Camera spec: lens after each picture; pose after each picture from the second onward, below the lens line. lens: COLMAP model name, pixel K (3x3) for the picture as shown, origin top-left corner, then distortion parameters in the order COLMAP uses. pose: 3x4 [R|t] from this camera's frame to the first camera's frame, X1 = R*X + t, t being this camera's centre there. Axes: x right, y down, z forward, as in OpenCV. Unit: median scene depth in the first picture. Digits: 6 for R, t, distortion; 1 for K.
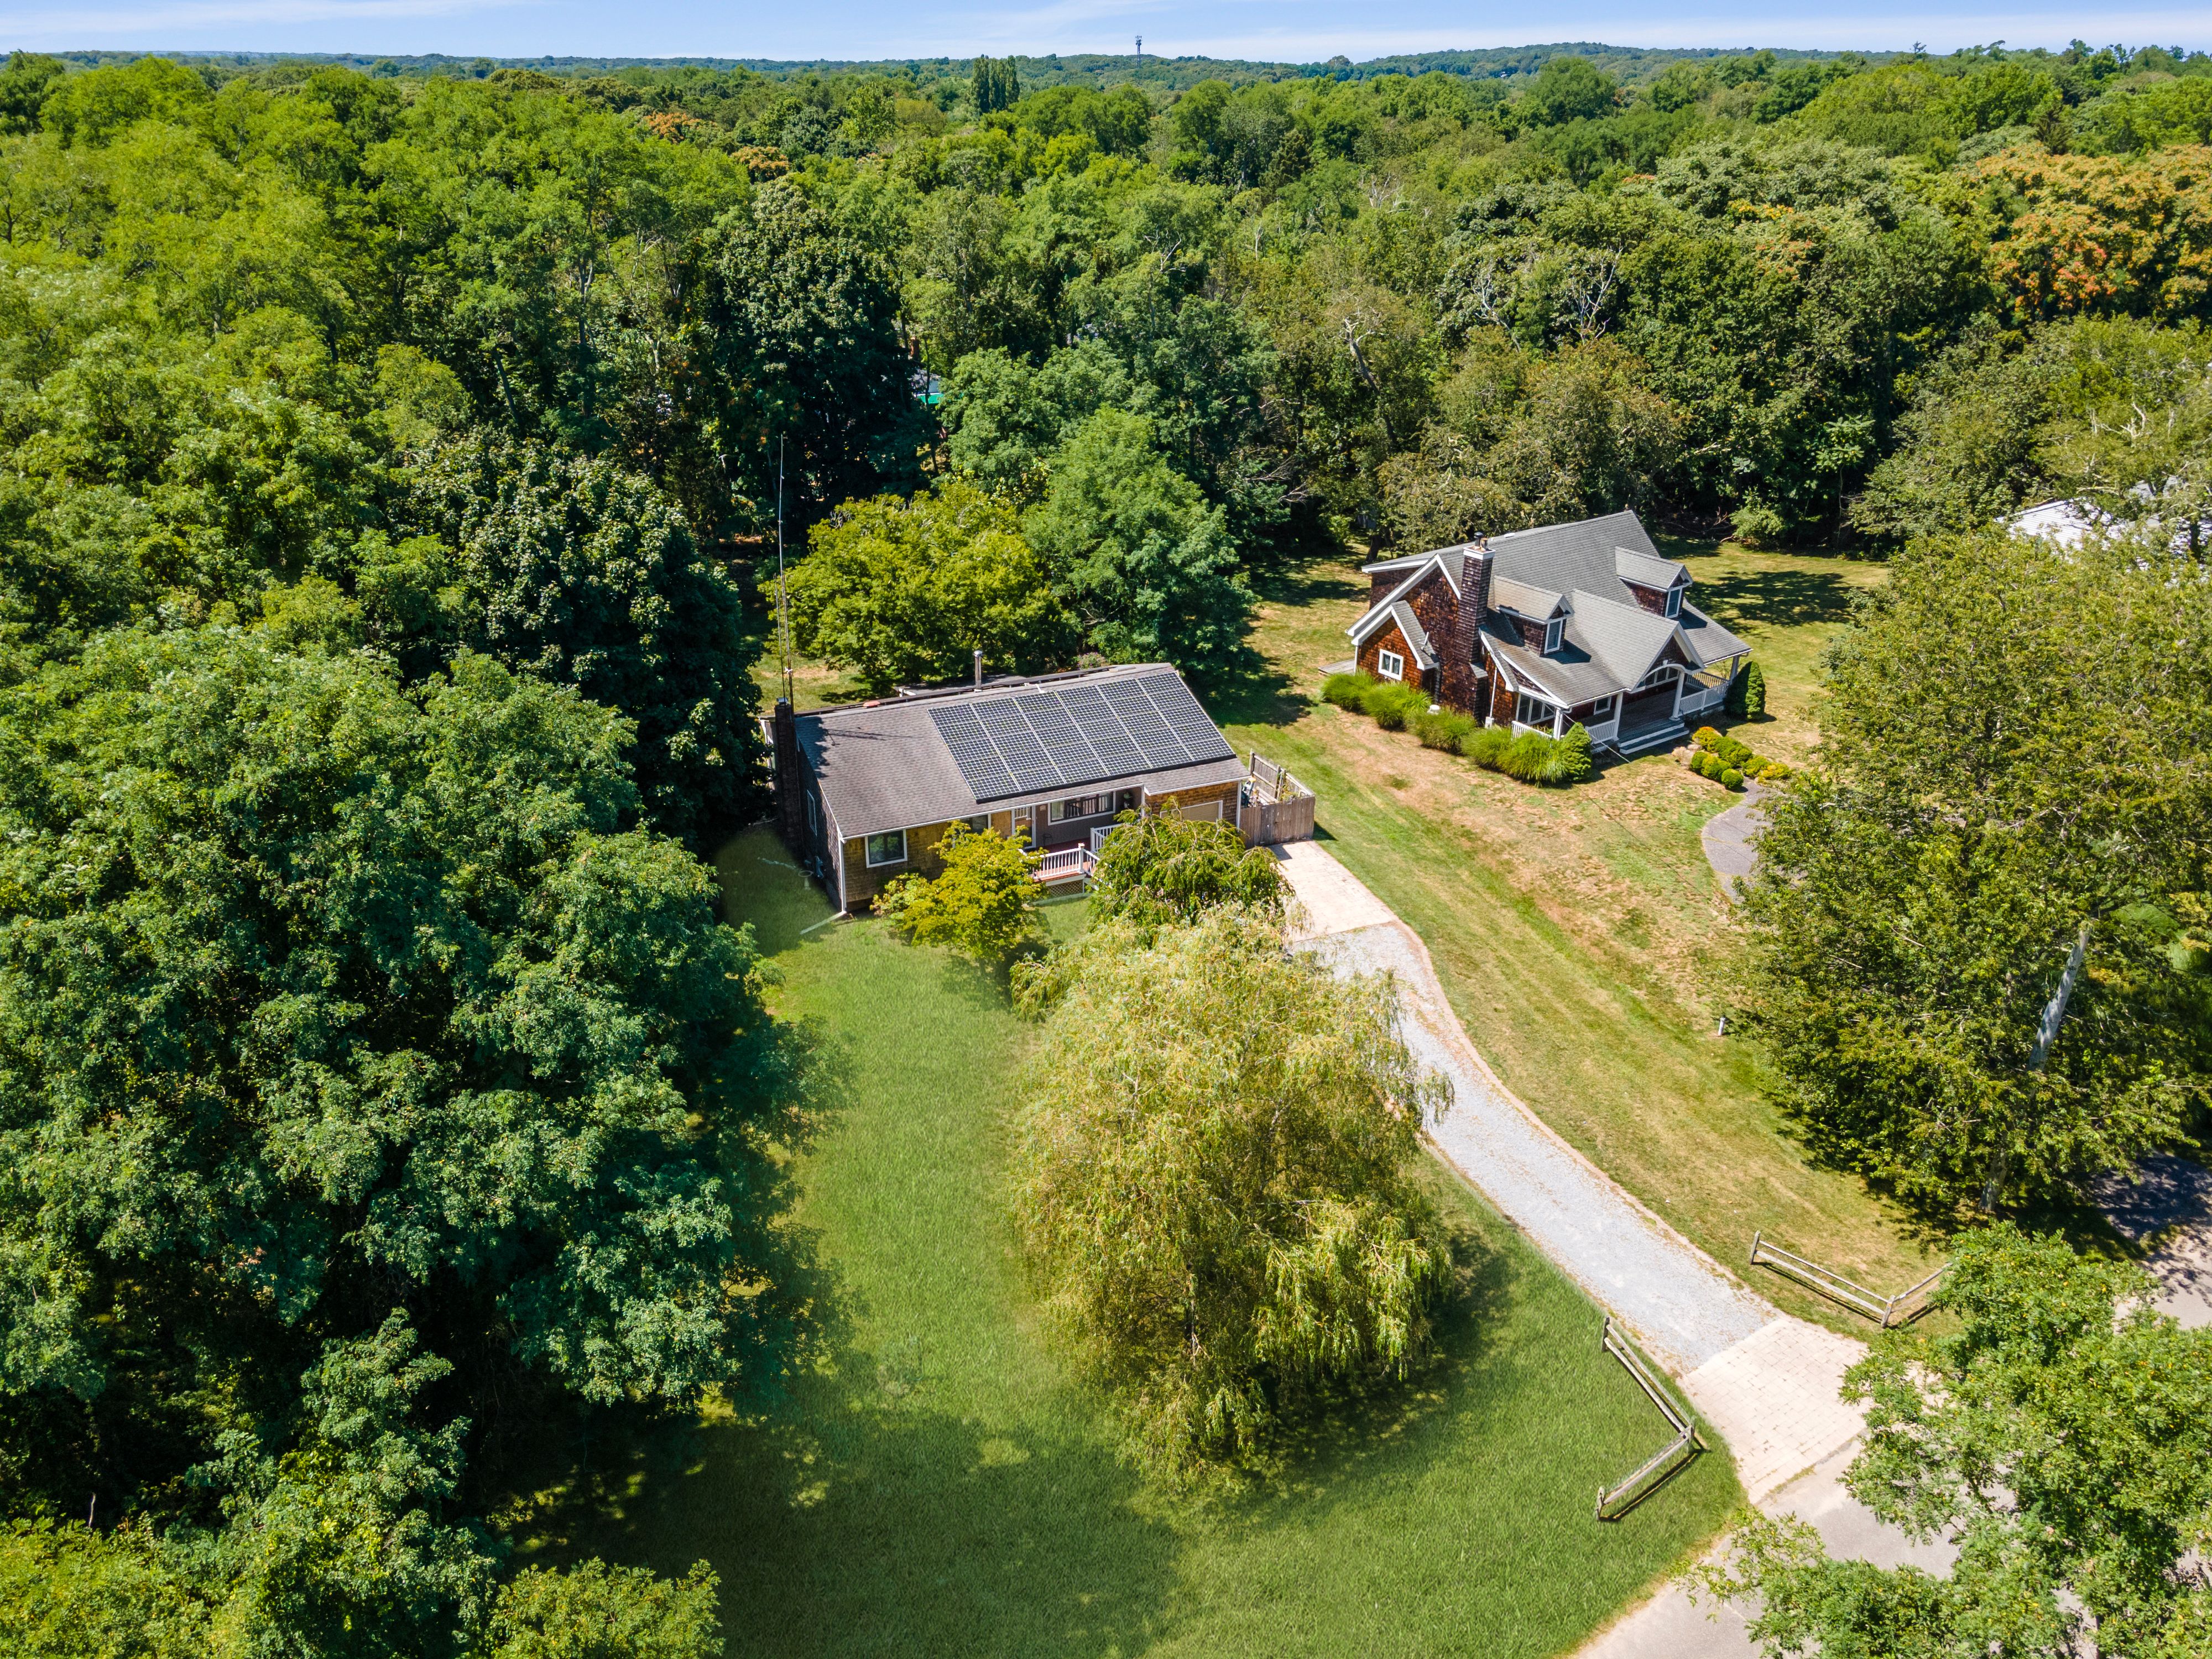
lens RADIAL K [[1546.4, 0, 1102.7], [0, 1546.4, 826.2], [0, 0, 1]] dist [0.055426, -0.000381]
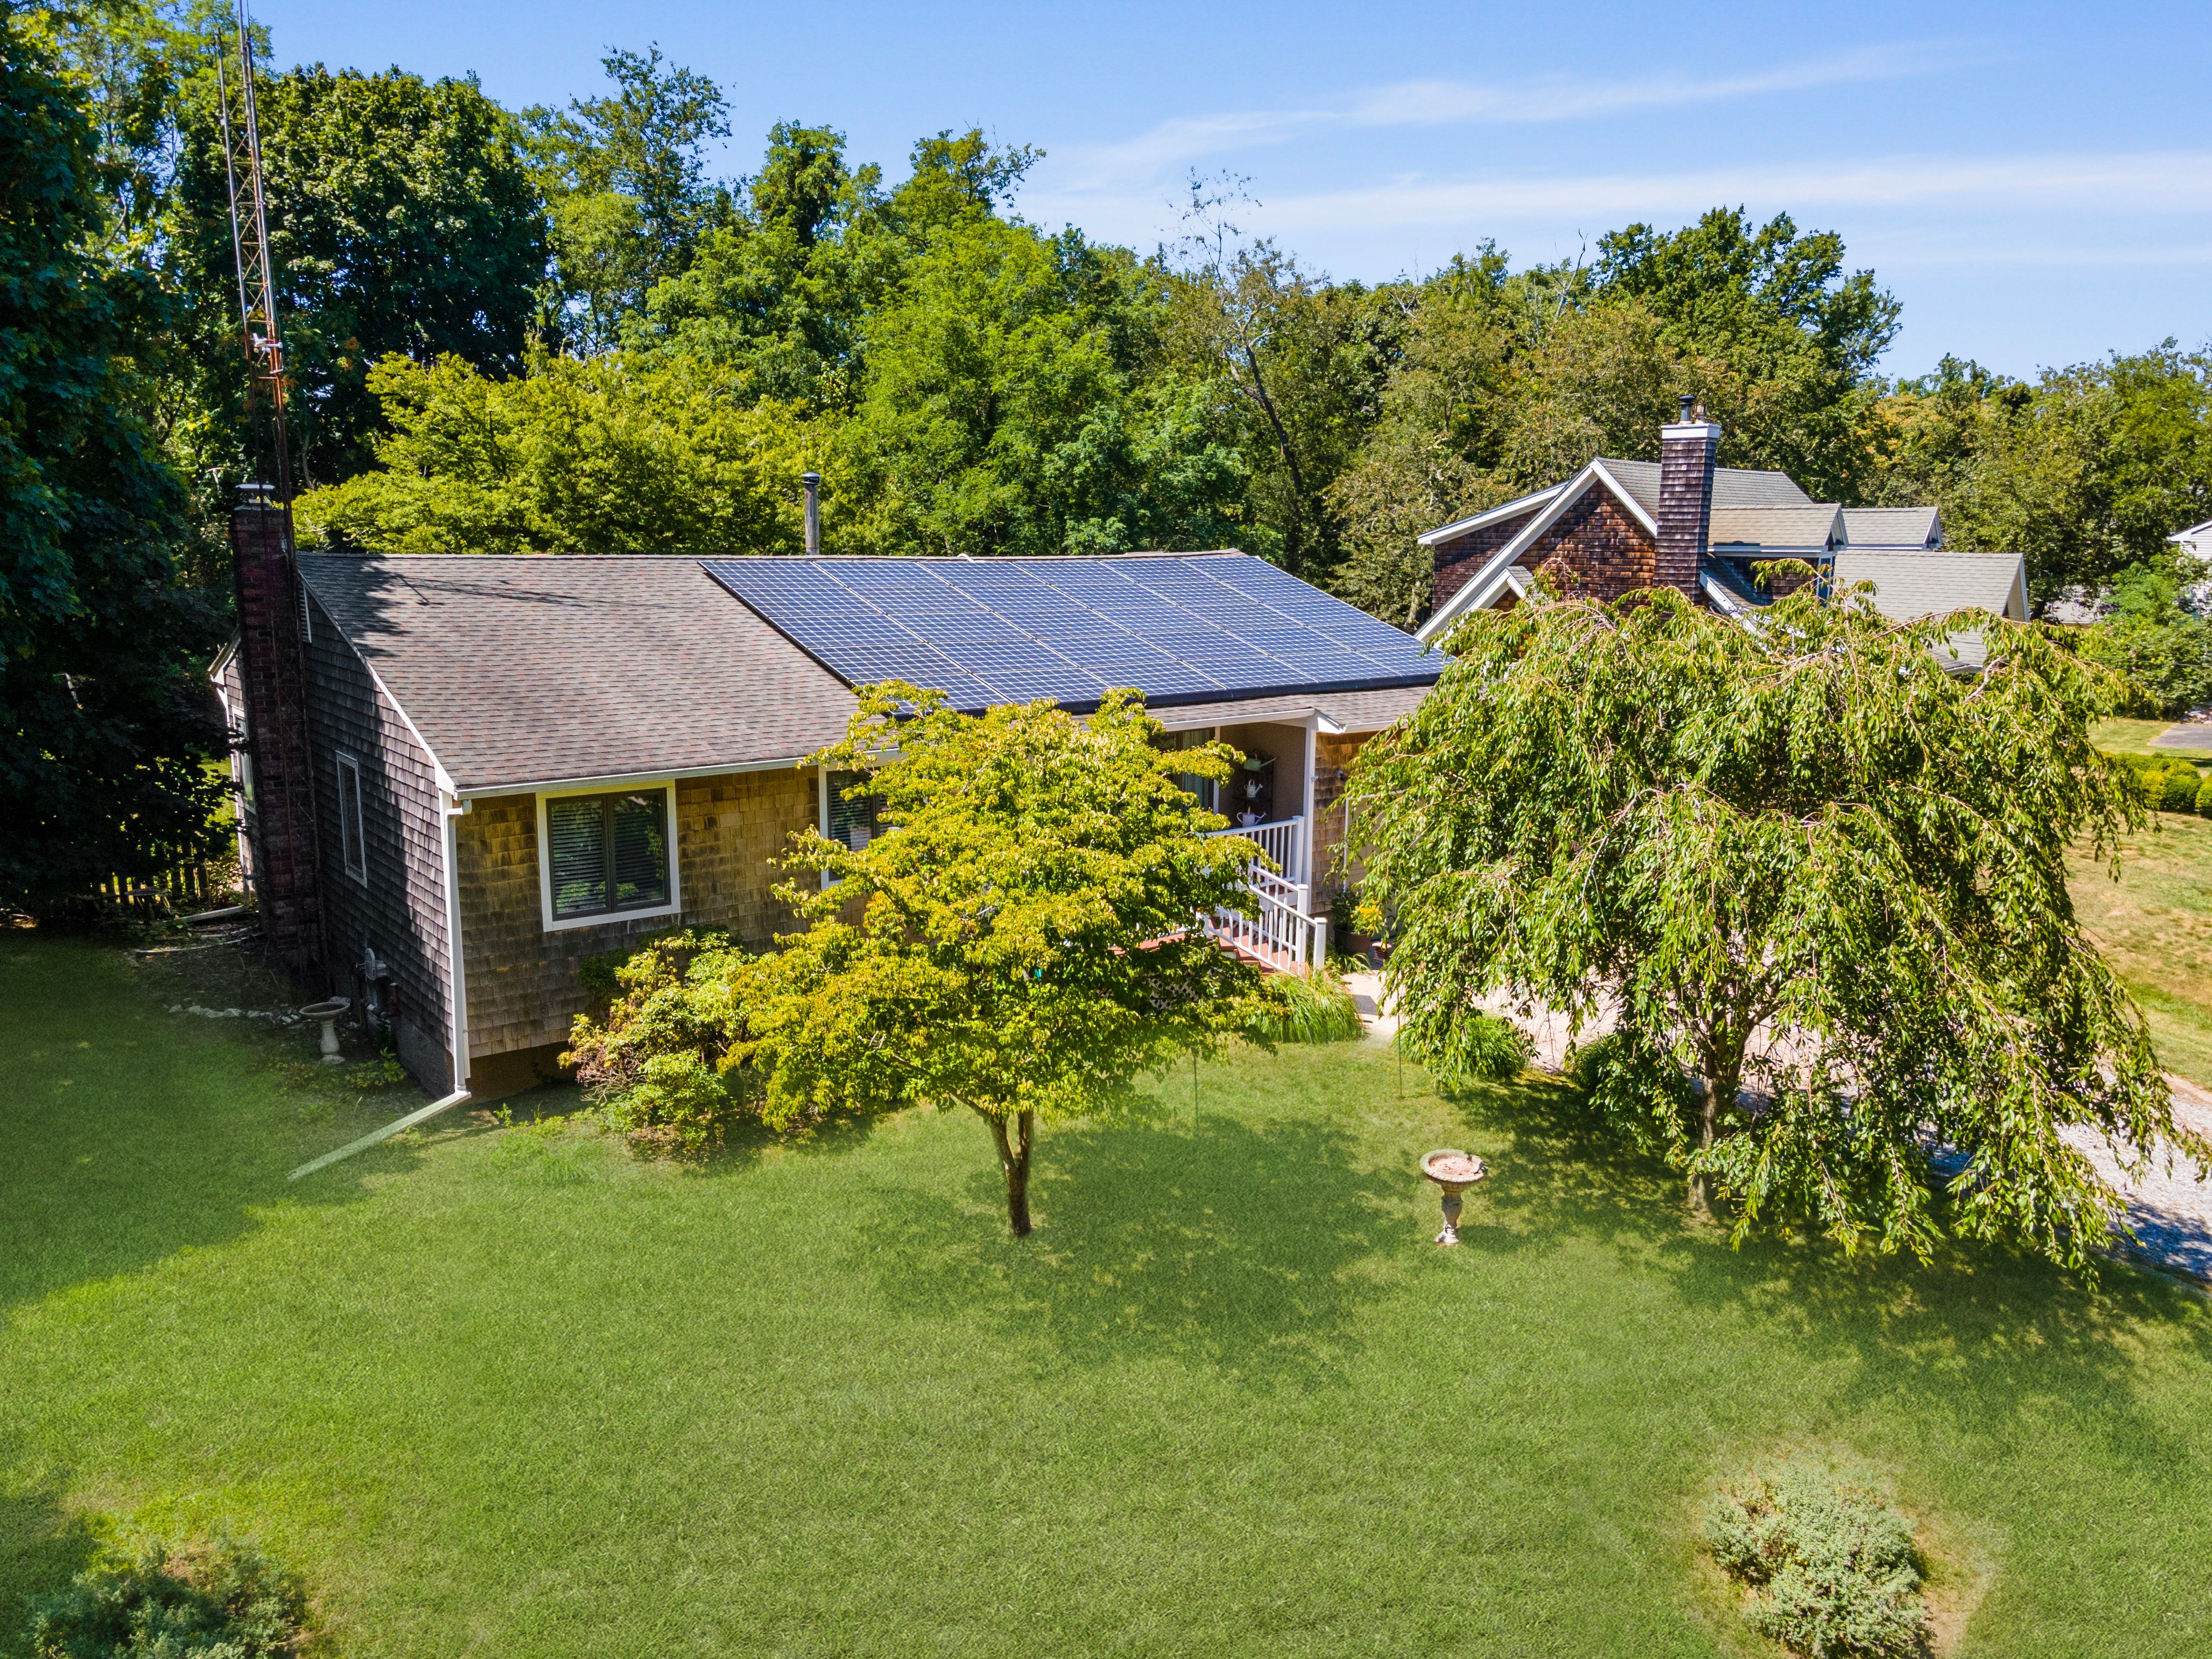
lens RADIAL K [[1677.3, 0, 1110.5], [0, 1677.3, 836.9], [0, 0, 1]] dist [0.046179, 0.004936]
pose [[0.977326, -0.056101, 0.204173, -0.108978], [0.099055, 0.973379, -0.206691, 0.082513], [-0.187142, 0.222228, 0.956866, 0.656737]]
